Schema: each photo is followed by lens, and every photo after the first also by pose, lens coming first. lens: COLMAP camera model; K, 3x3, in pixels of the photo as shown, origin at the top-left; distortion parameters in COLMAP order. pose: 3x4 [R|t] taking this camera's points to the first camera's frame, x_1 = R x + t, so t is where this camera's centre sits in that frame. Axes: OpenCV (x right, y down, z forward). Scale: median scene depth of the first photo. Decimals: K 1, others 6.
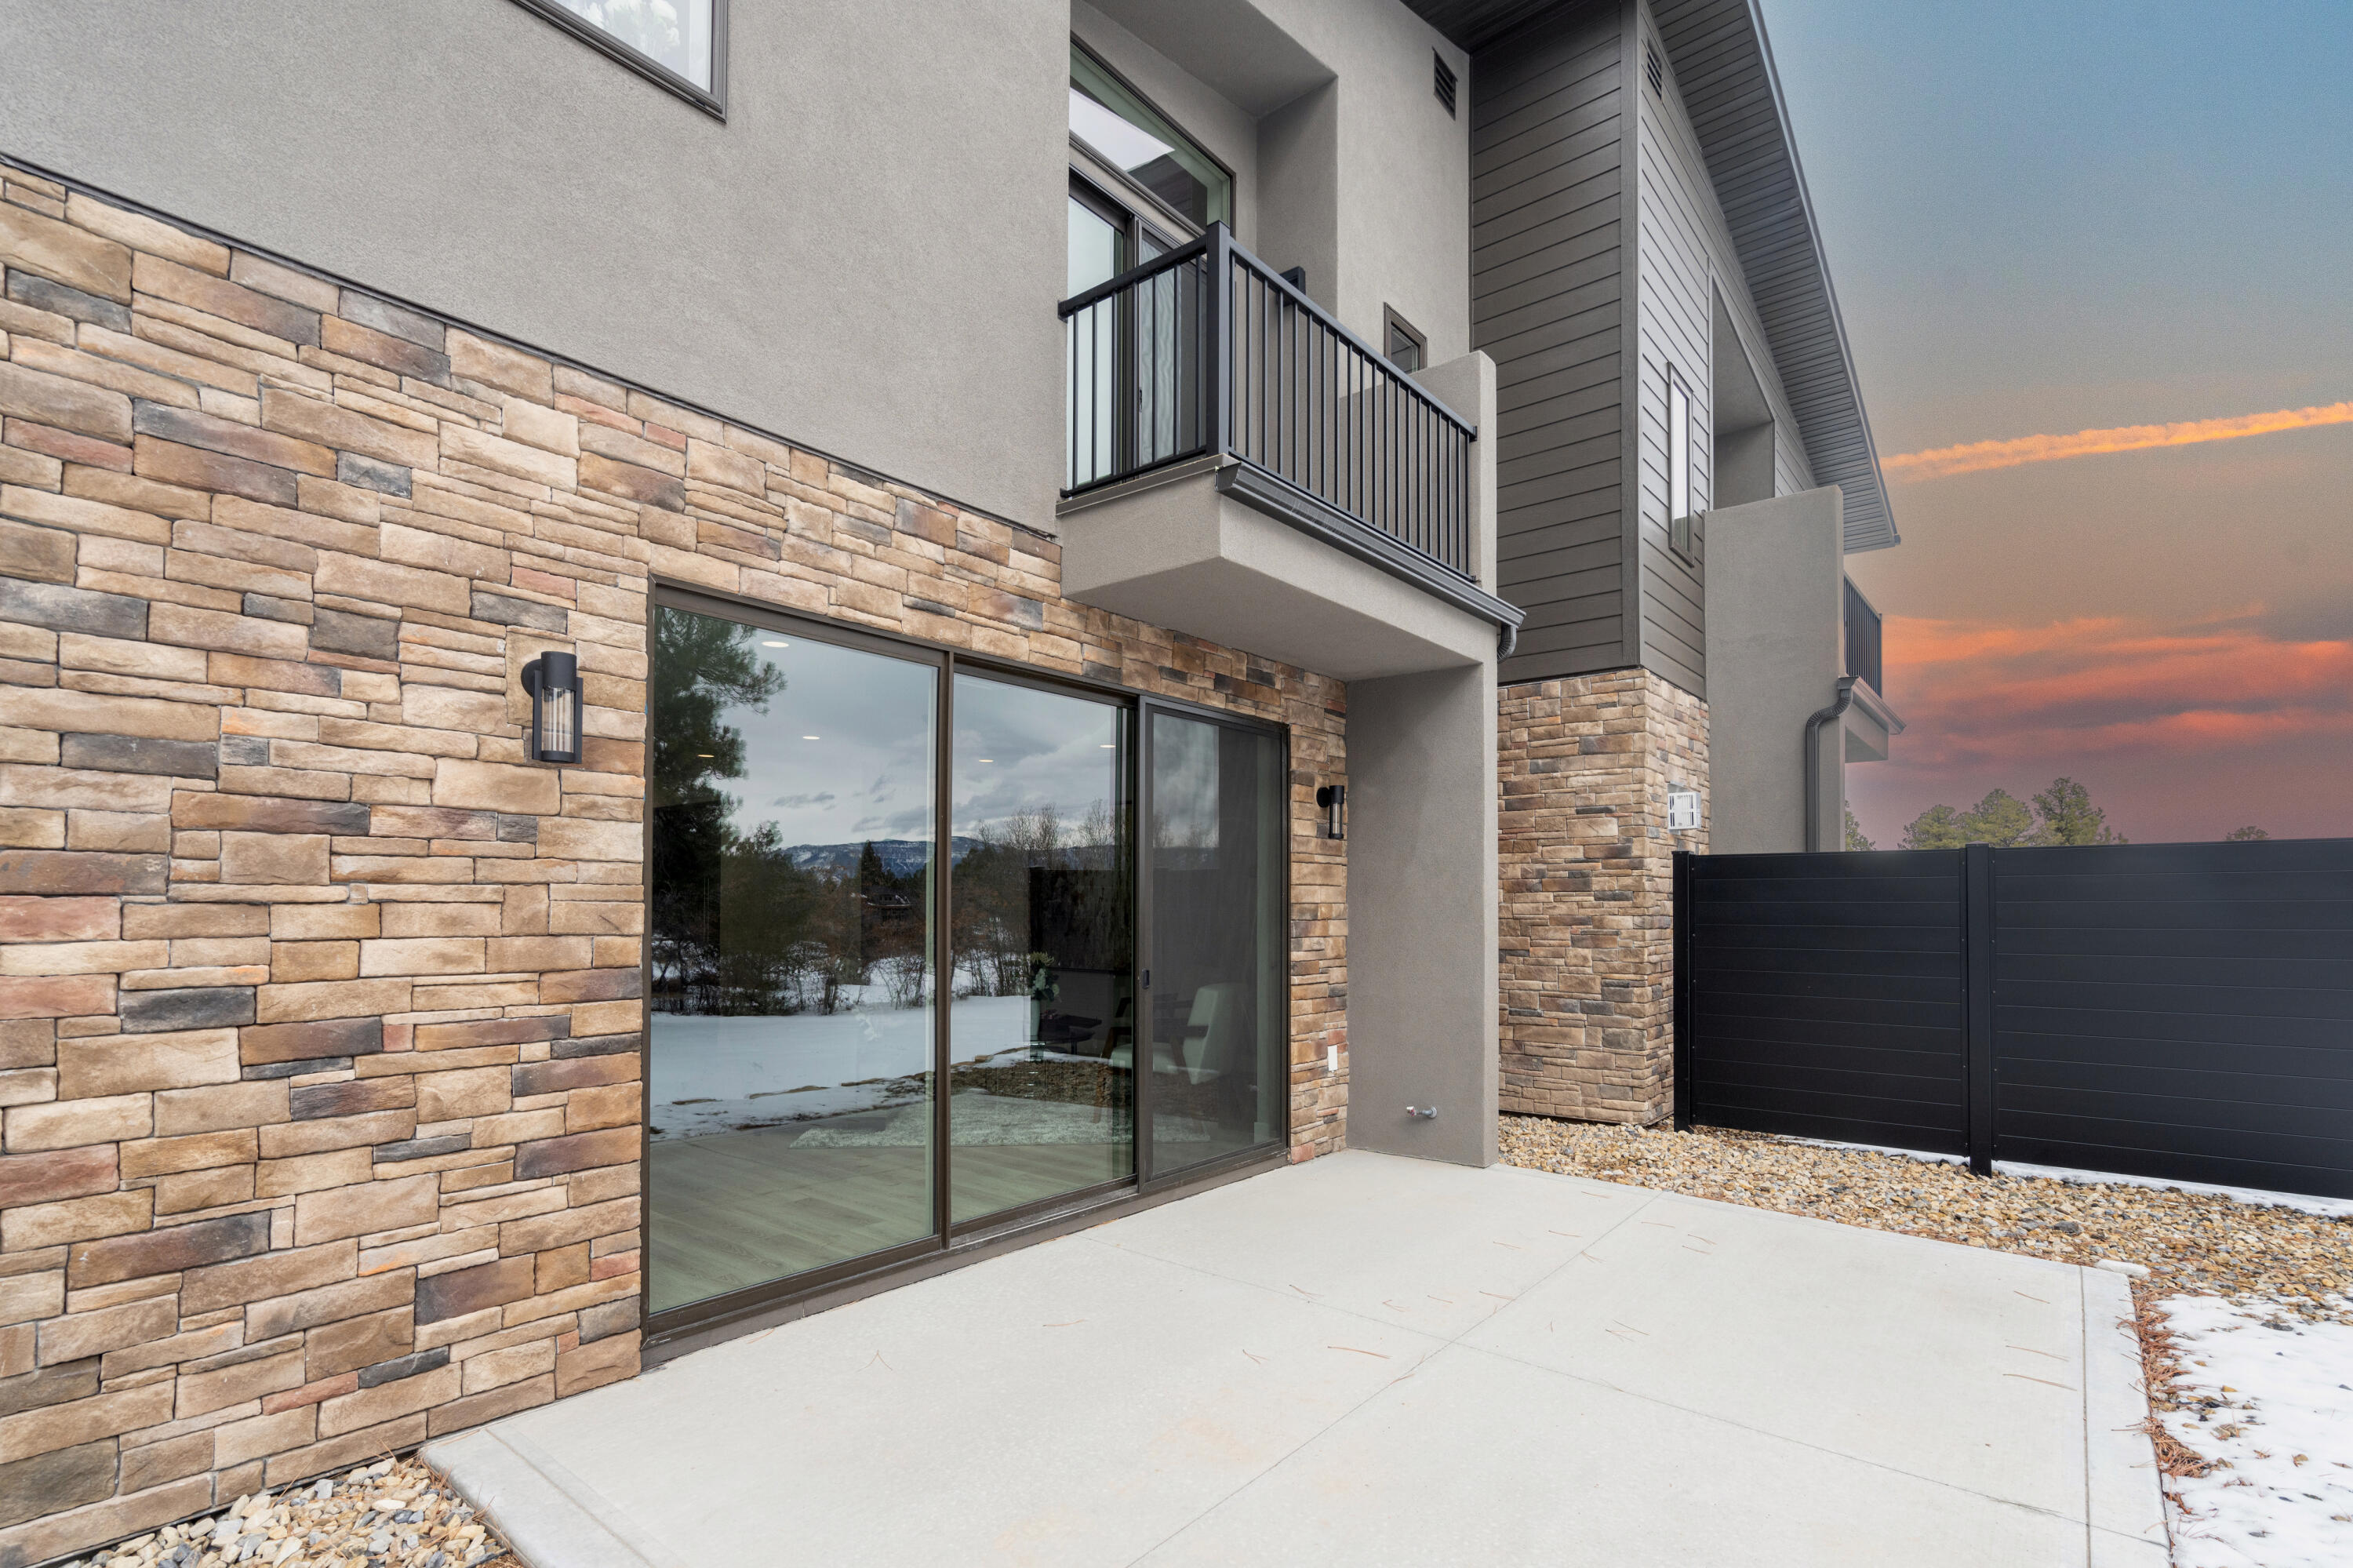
lens RADIAL K [[1088.8, 0, 1177.9], [0, 1088.8, 795.4], [0, 0, 1]] dist [-0.003146, 0.000803]
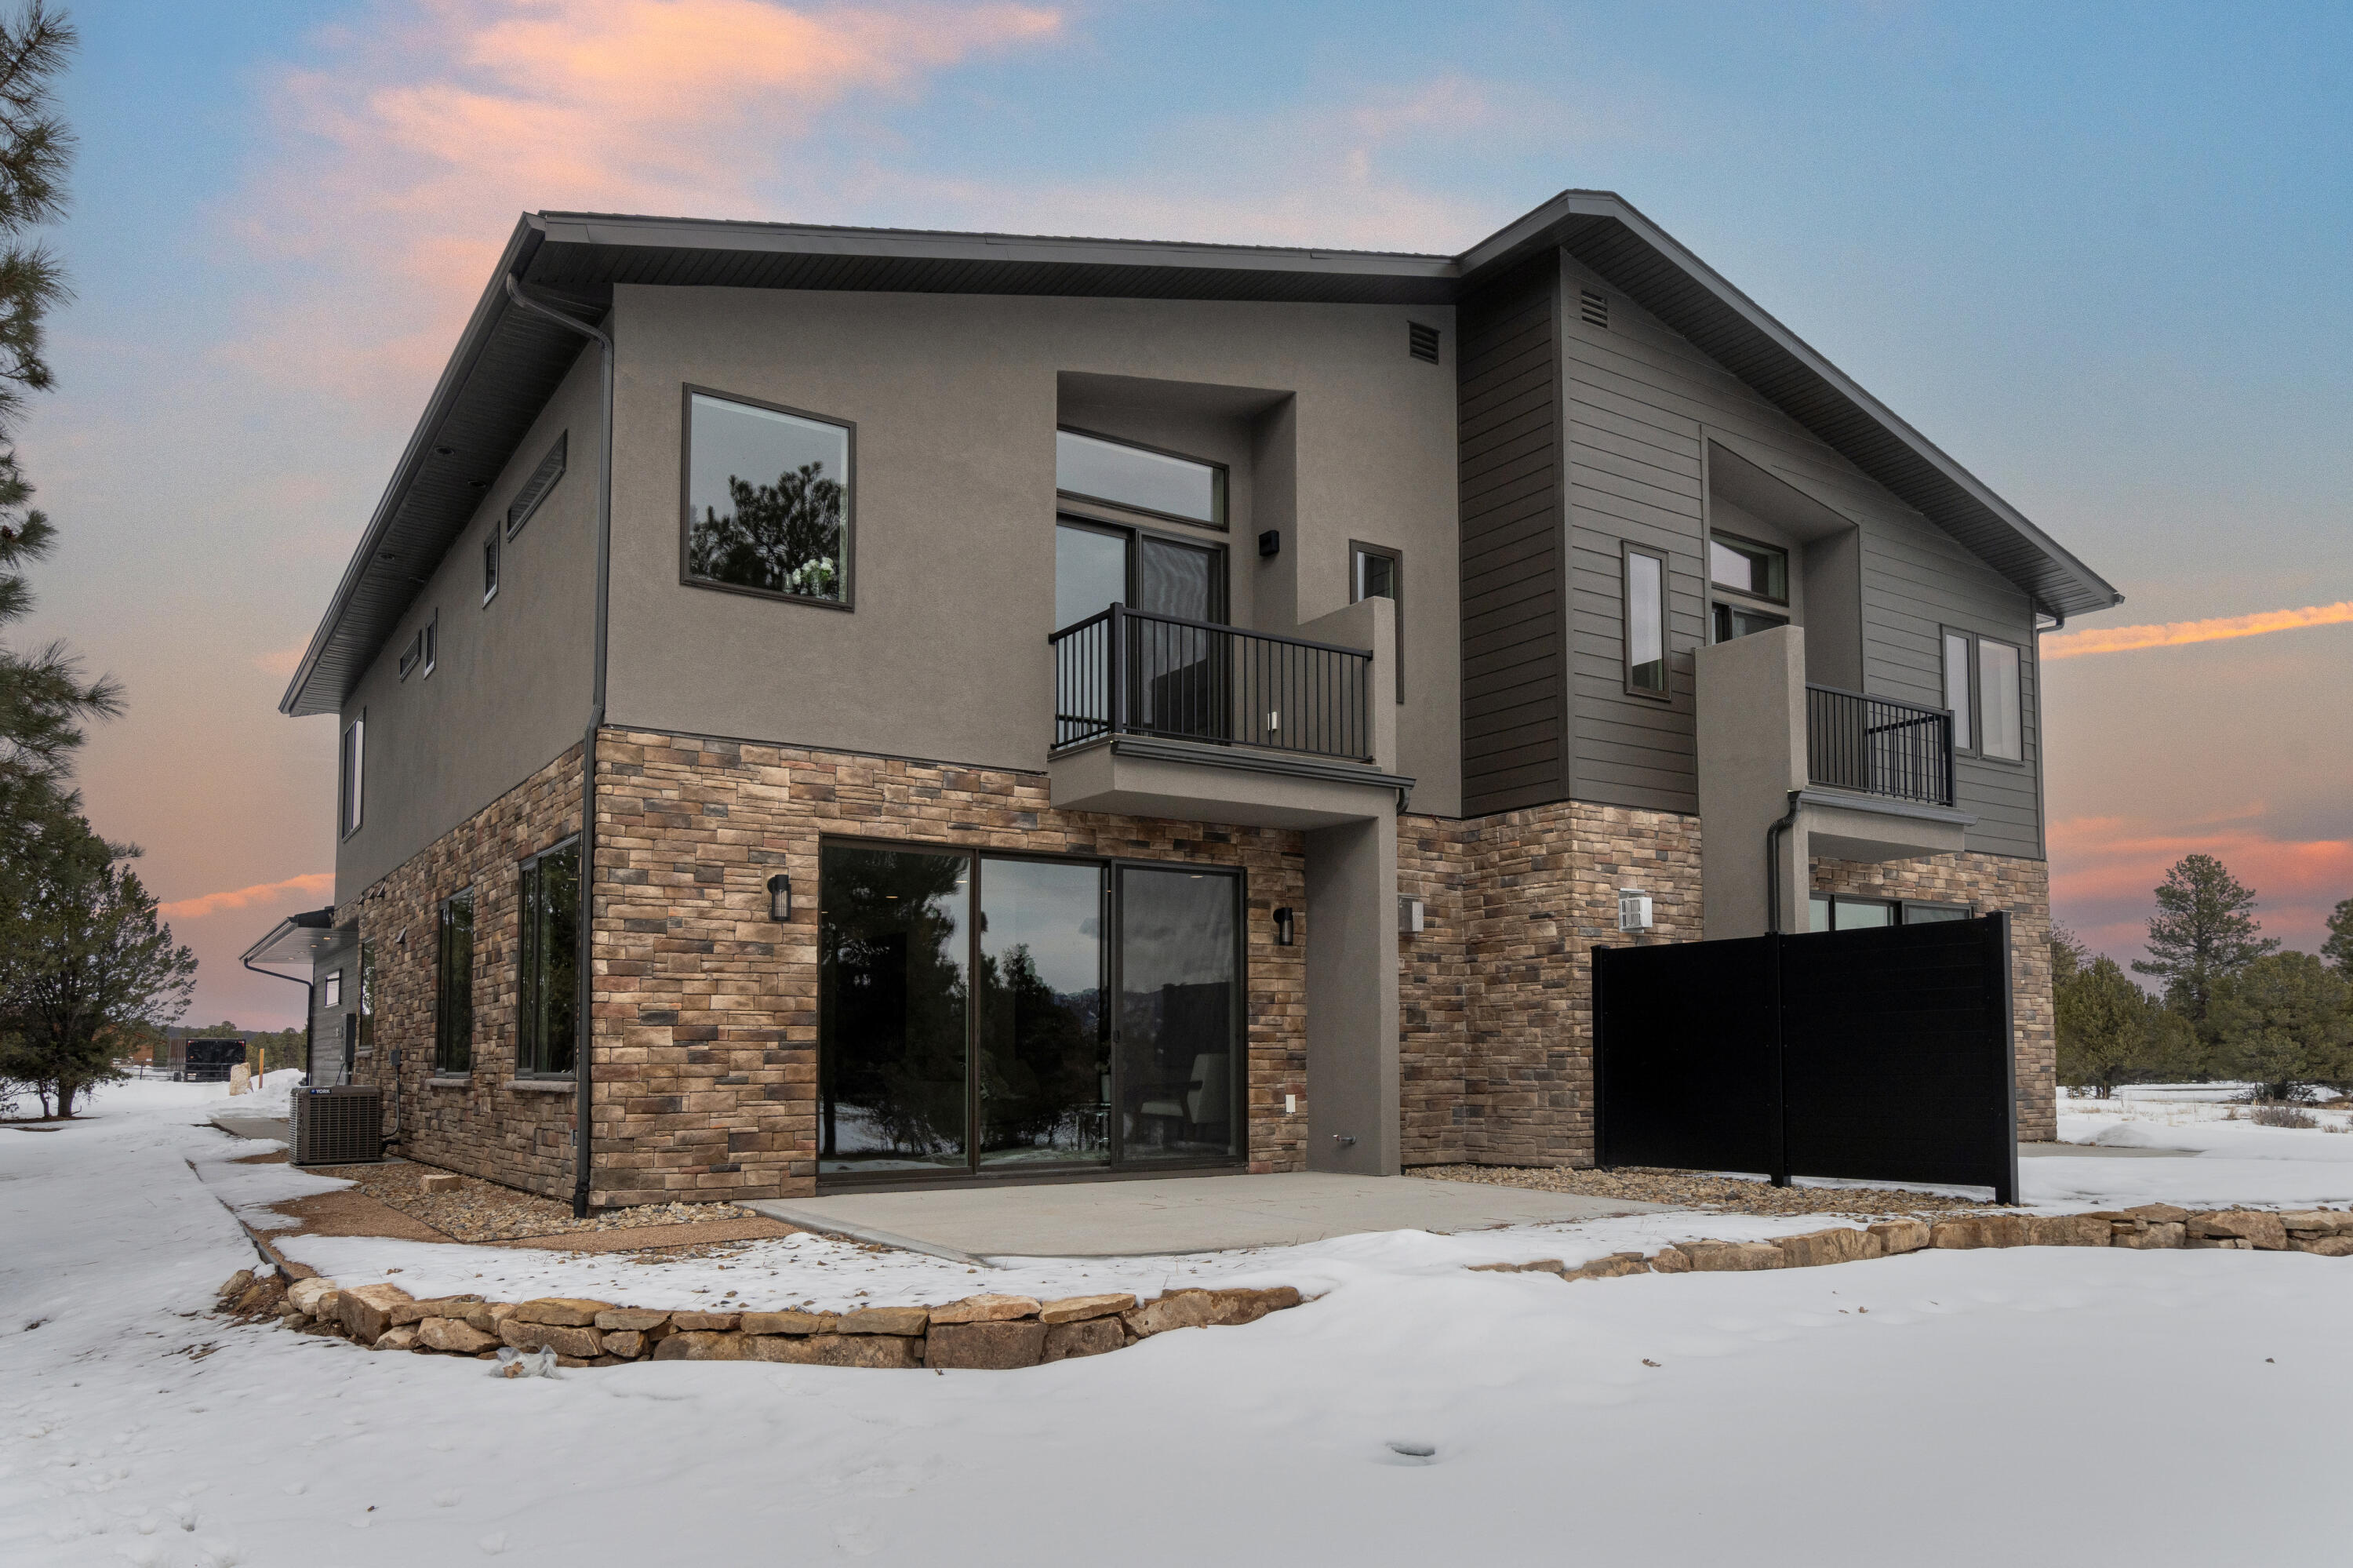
lens RADIAL K [[1090.1, 0, 1138.0], [0, 1090.1, 784.0], [0, 0, 1]] dist [-0.002040, 0.000245]
pose [[0.976556, -0.066616, -0.204697, 0.447699], [0.041396, 0.991279, -0.125110, 0.002421], [0.211247, 0.113703, 0.970797, -0.757184]]
